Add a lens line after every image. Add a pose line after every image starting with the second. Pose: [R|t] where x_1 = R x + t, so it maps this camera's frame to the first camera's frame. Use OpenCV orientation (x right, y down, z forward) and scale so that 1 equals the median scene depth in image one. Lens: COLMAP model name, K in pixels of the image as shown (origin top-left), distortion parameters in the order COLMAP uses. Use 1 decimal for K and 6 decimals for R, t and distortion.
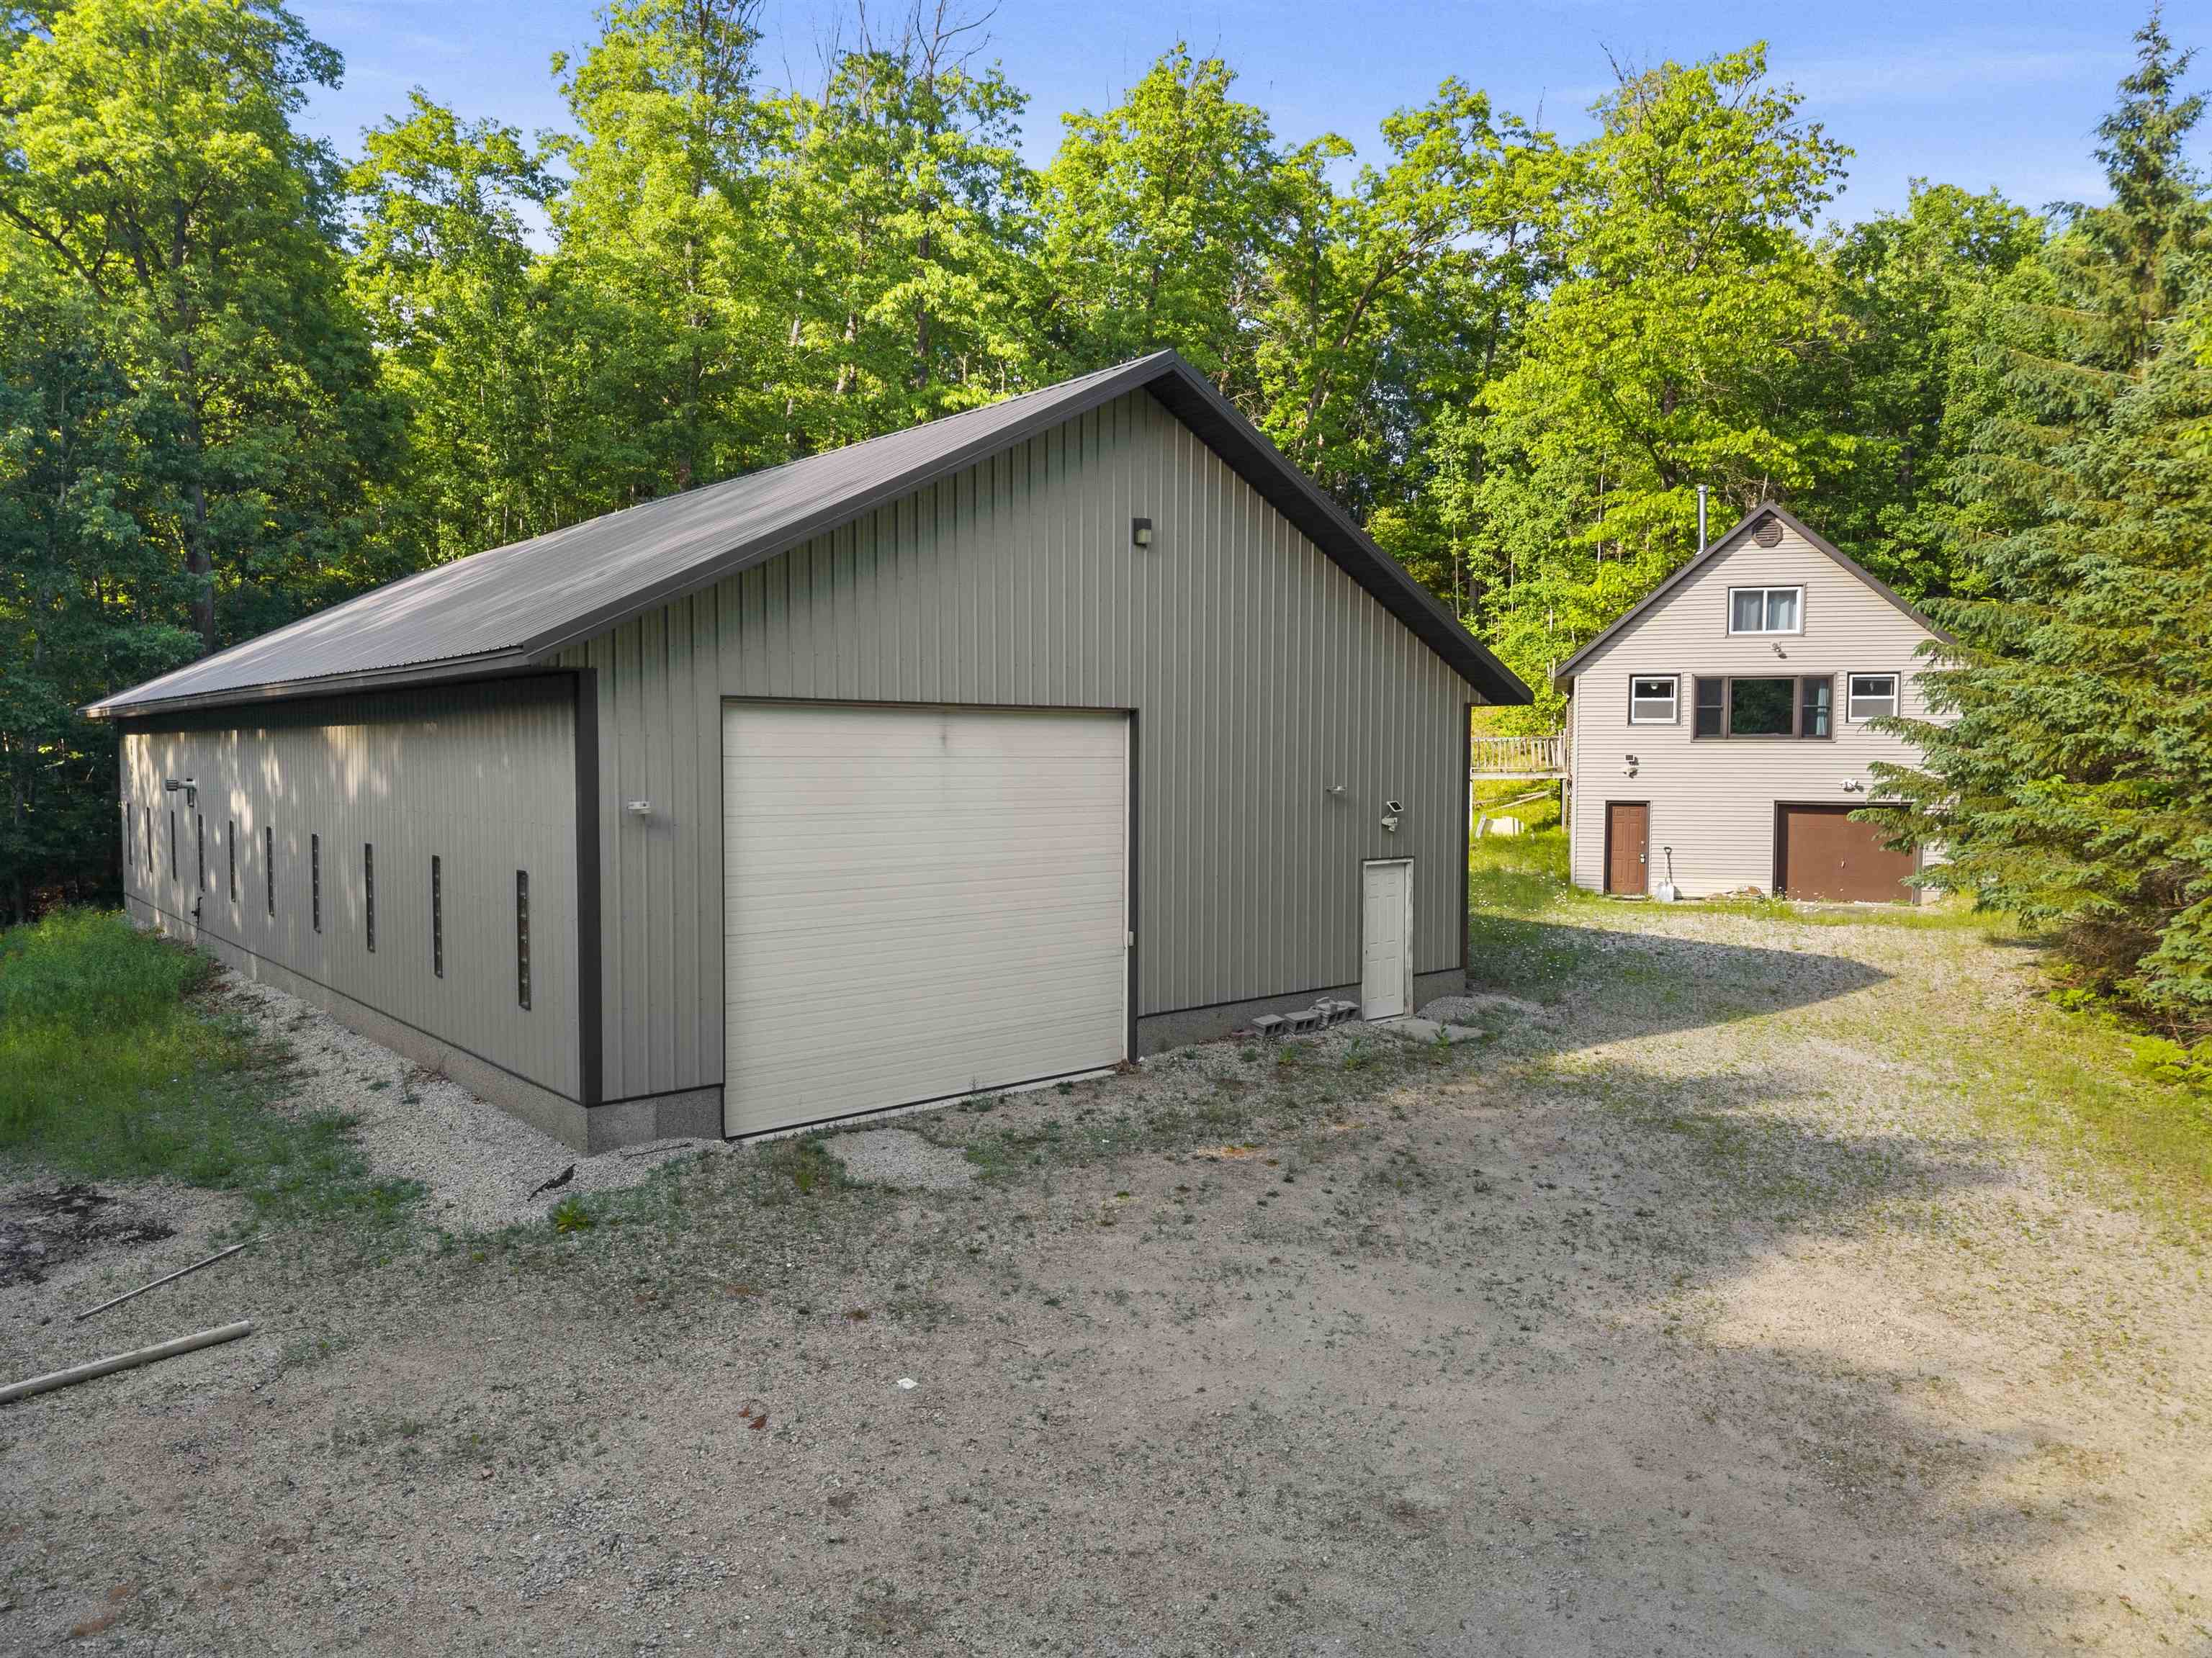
lens RADIAL K [[1464.2, 0, 1114.5], [0, 1464.2, 821.6], [0, 0, 1]] dist [0.029850, -0.027440]
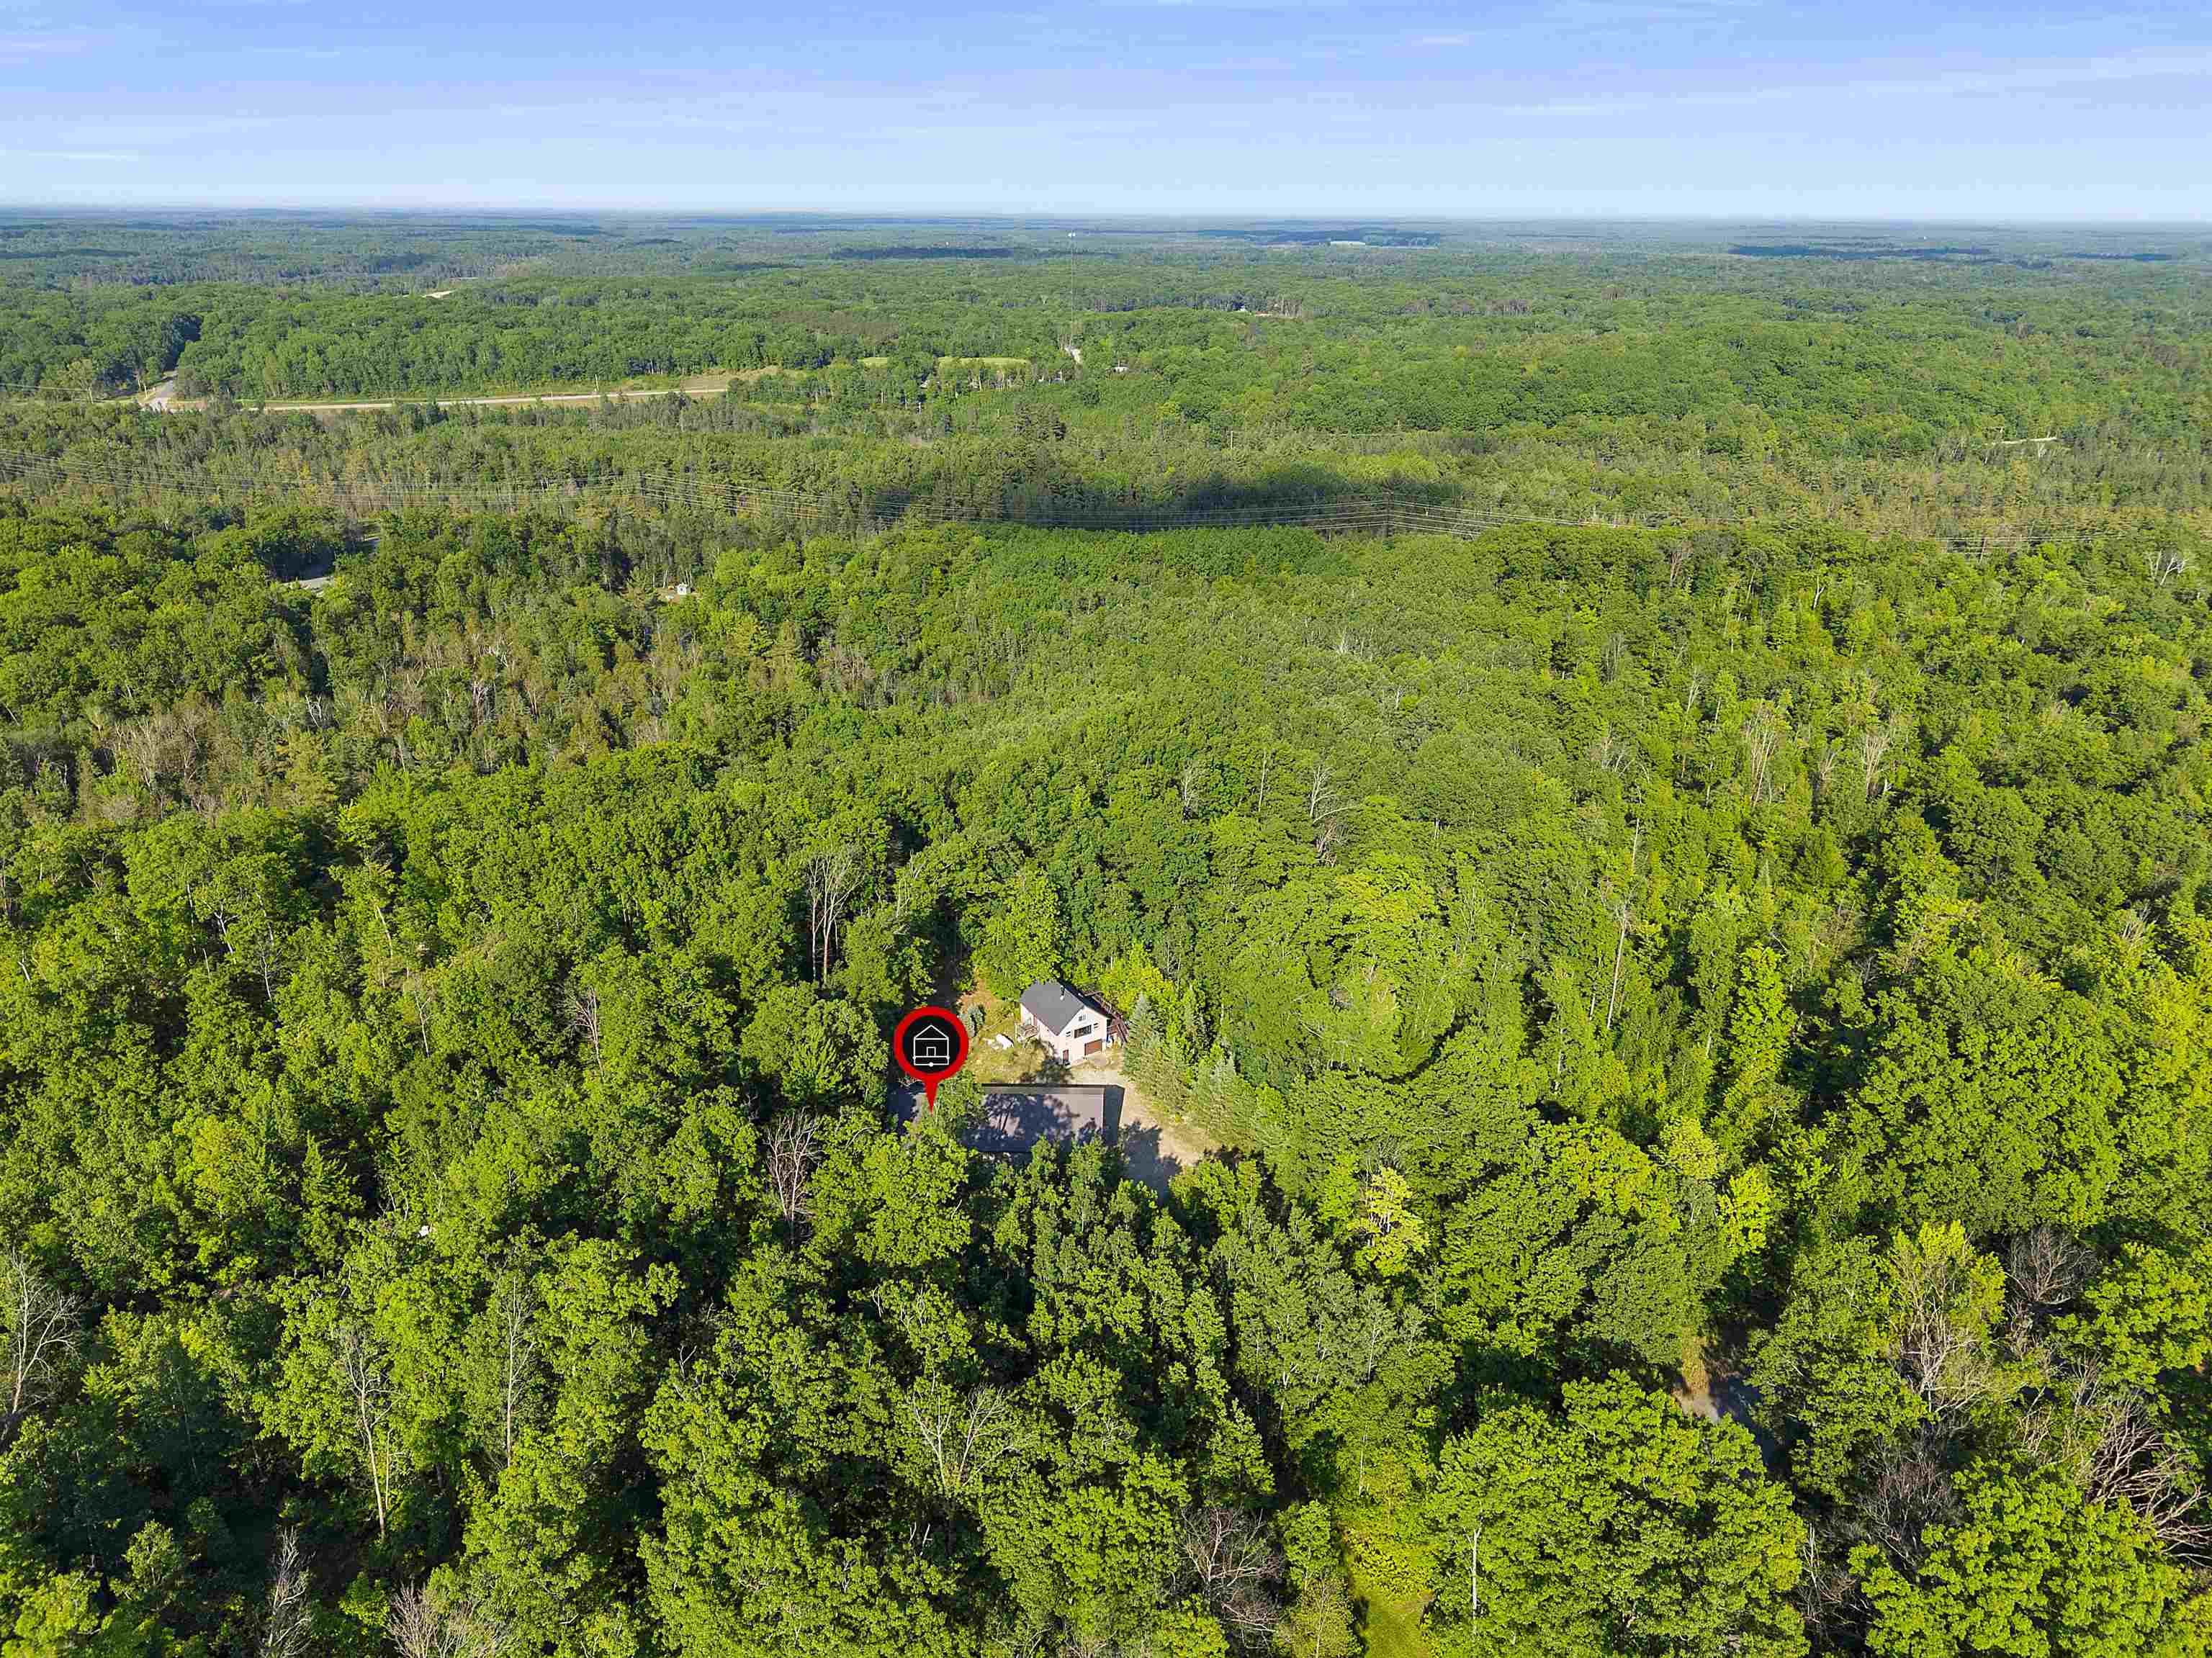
lens RADIAL K [[1464.2, 0, 1099.1], [0, 1464.2, 829.7], [0, 0, 1]] dist [0.029850, -0.027440]
pose [[0.683374, -0.281925, 0.673438, -3.584379], [0.036813, 0.934564, 0.353885, -3.178681], [-0.729140, -0.217044, 0.649036, -3.020287]]
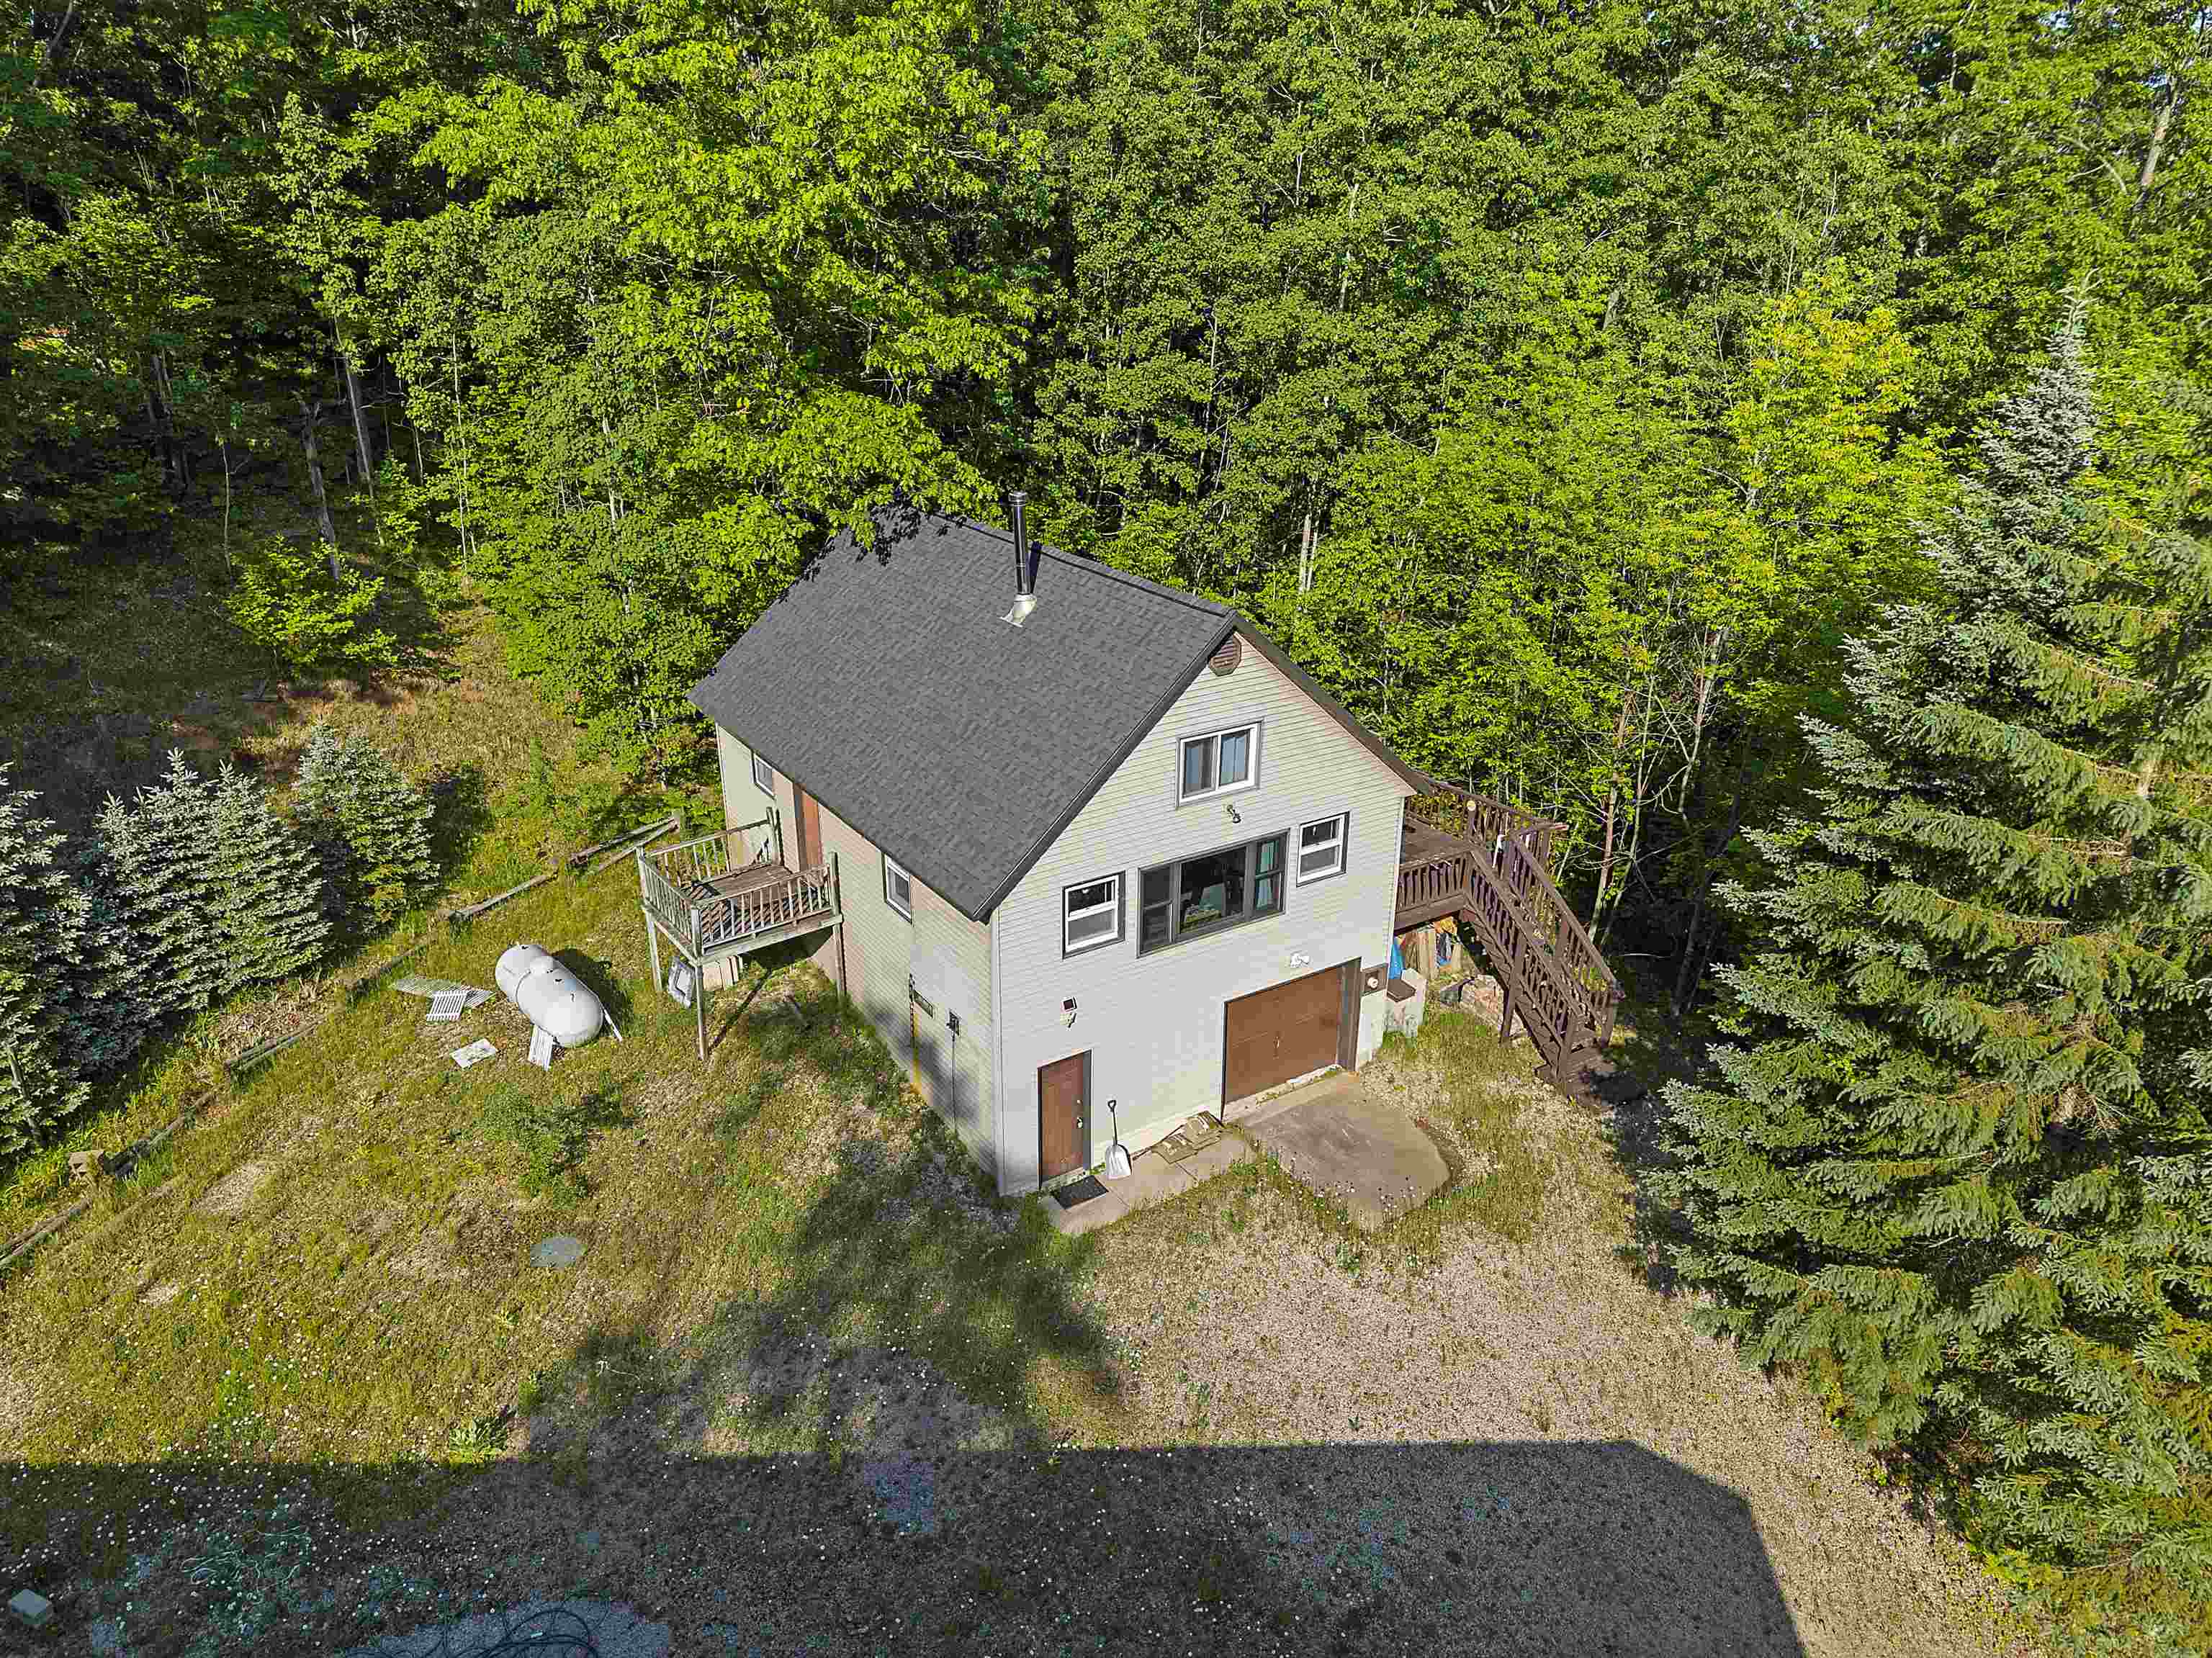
lens RADIAL K [[1464.2, 0, 1107.7], [0, 1464.2, 819.6], [0, 0, 1]] dist [0.029850, -0.027440]
pose [[0.654852, -0.284837, 0.700026, -0.075177], [0.039896, 0.937996, 0.344343, -0.357721], [-0.754703, -0.197565, 0.625612, 0.614068]]
